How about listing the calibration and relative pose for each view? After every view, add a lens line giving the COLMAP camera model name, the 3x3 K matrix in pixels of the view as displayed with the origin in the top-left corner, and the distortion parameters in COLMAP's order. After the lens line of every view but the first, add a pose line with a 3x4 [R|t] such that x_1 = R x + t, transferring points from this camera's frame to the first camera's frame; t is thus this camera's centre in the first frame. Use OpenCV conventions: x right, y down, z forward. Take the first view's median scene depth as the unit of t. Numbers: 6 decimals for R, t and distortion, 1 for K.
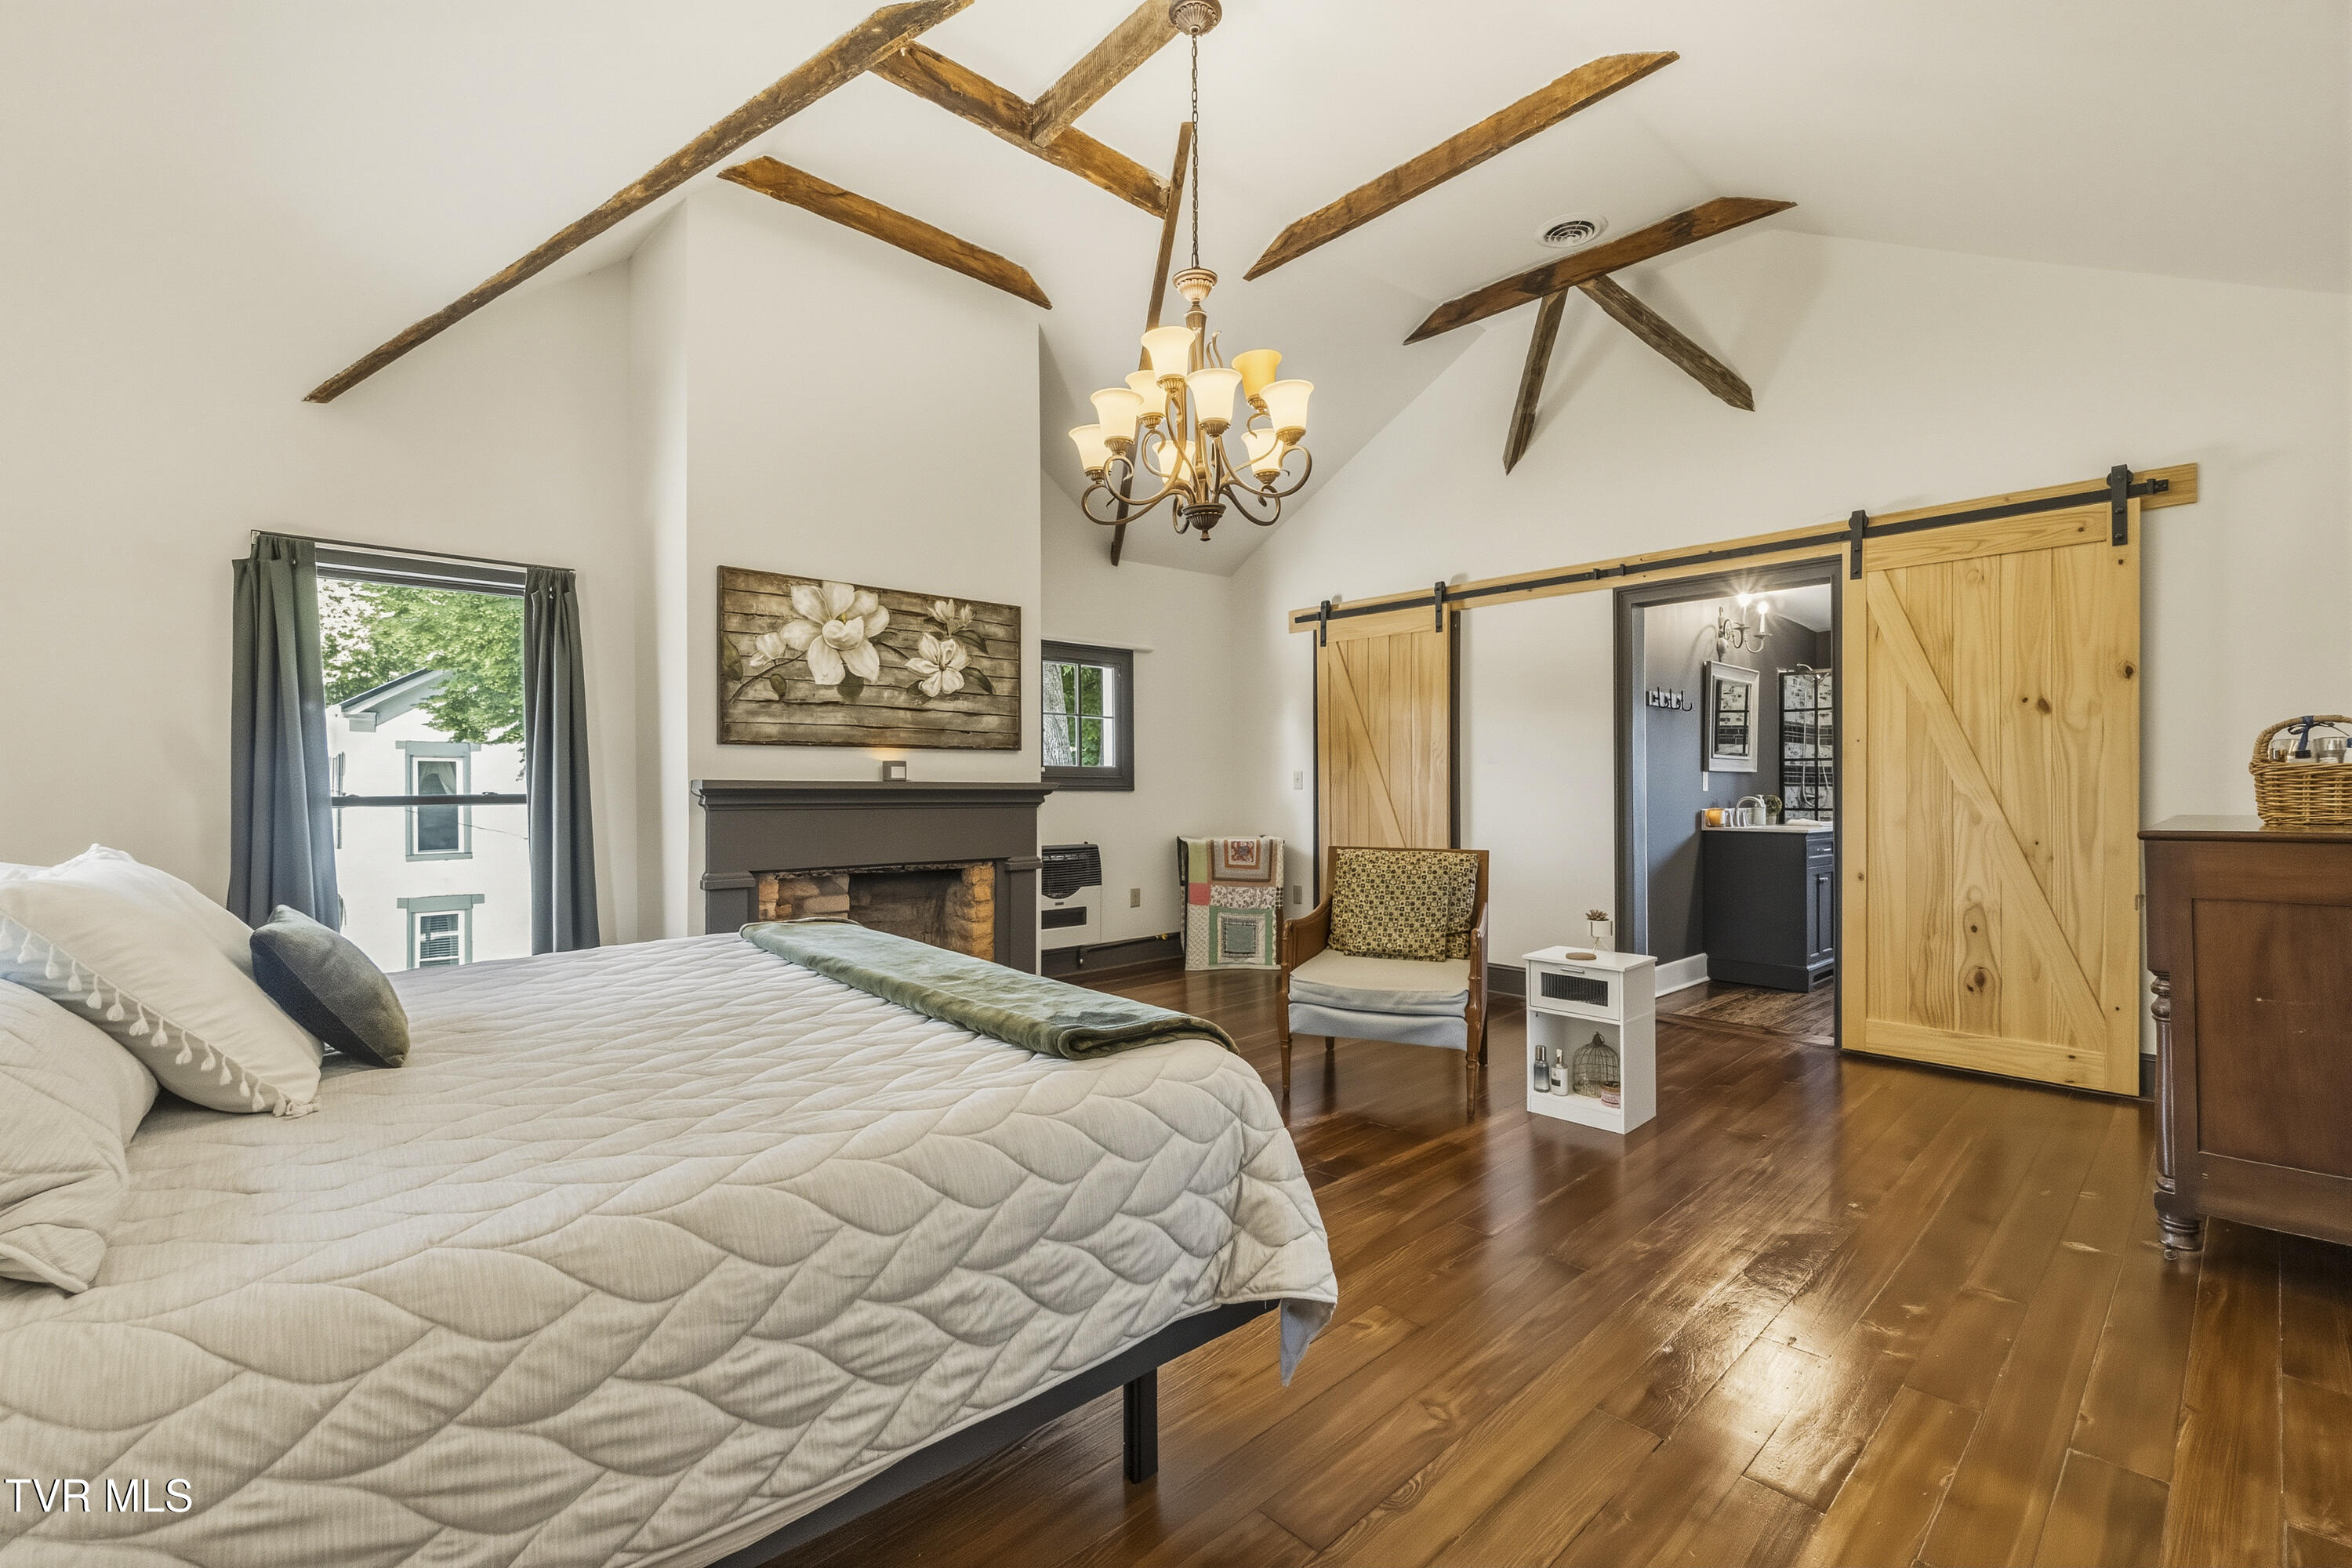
lens RADIAL K [[1026.5, 0, 1180.6], [0, 1026.5, 794.1], [0, 0, 1]] dist [-0.001305, -0.000267]
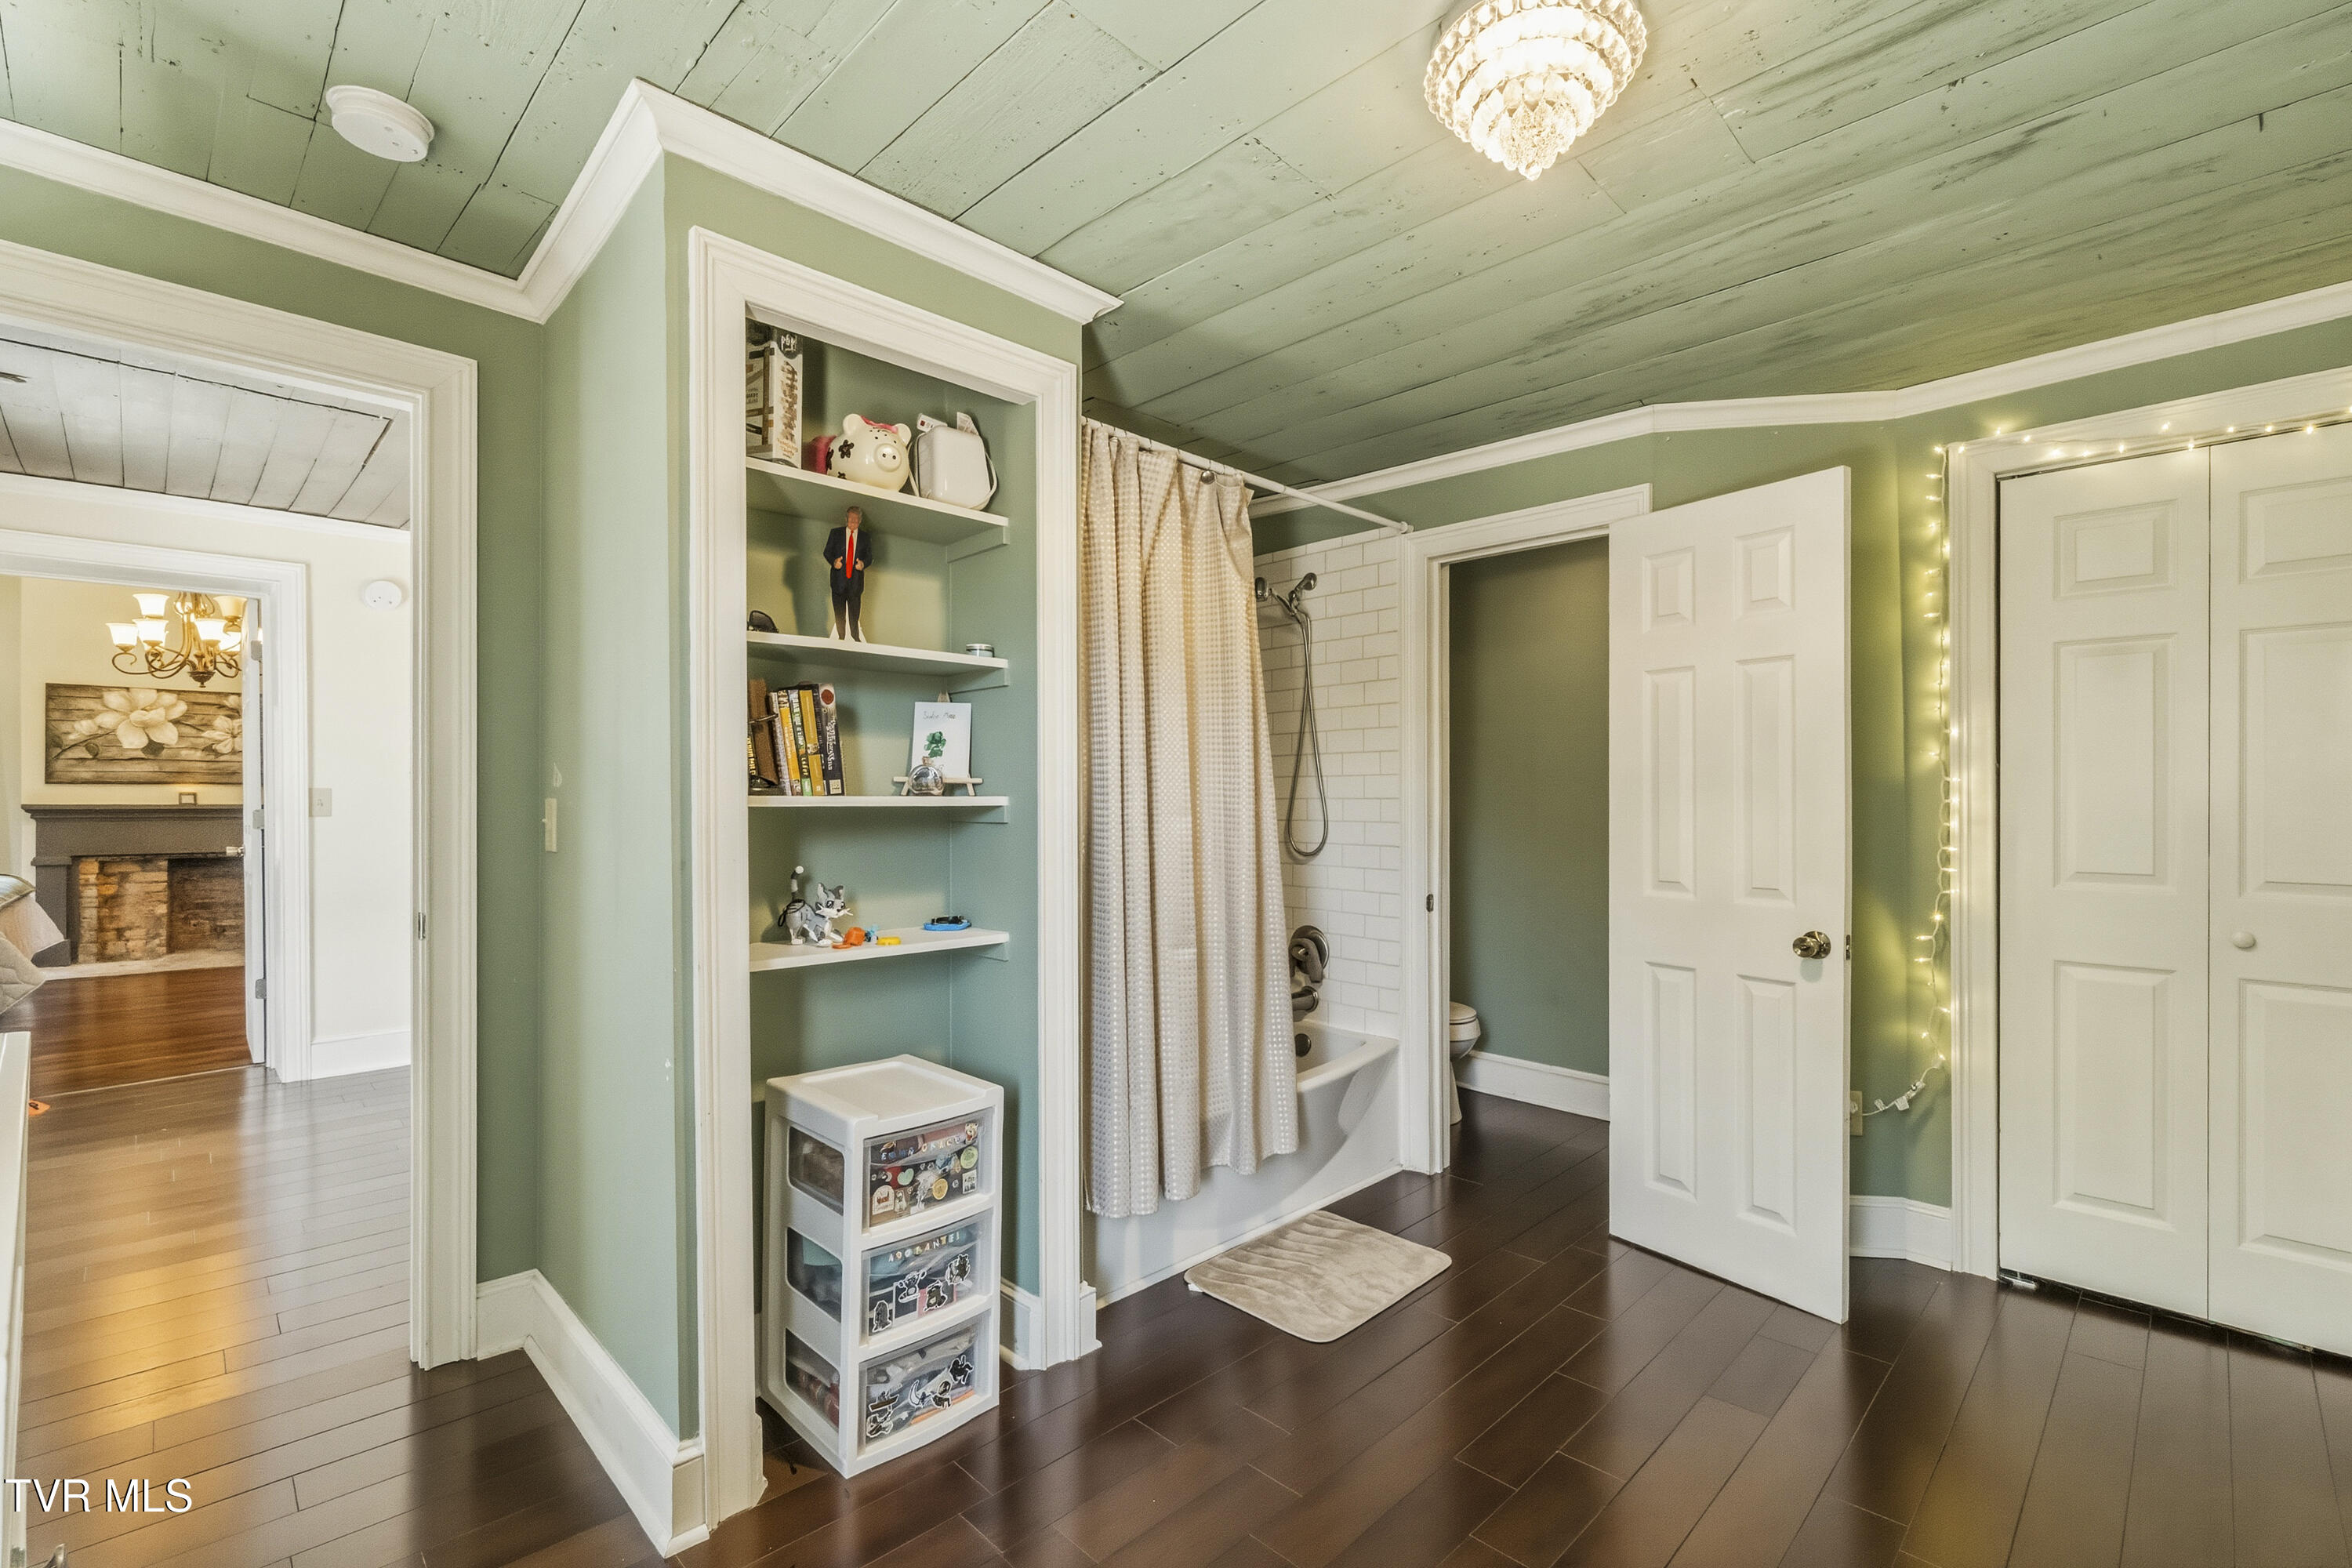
lens RADIAL K [[1048.6, 0, 1178.4], [0, 1048.6, 800.7], [0, 0, 1]] dist [0.000673, -0.000717]
pose [[0.999680, 0.001874, 0.025234, 1.299120], [-0.001782, 0.999992, -0.003661, -0.014822], [-0.025241, 0.003615, 0.999675, -0.762603]]
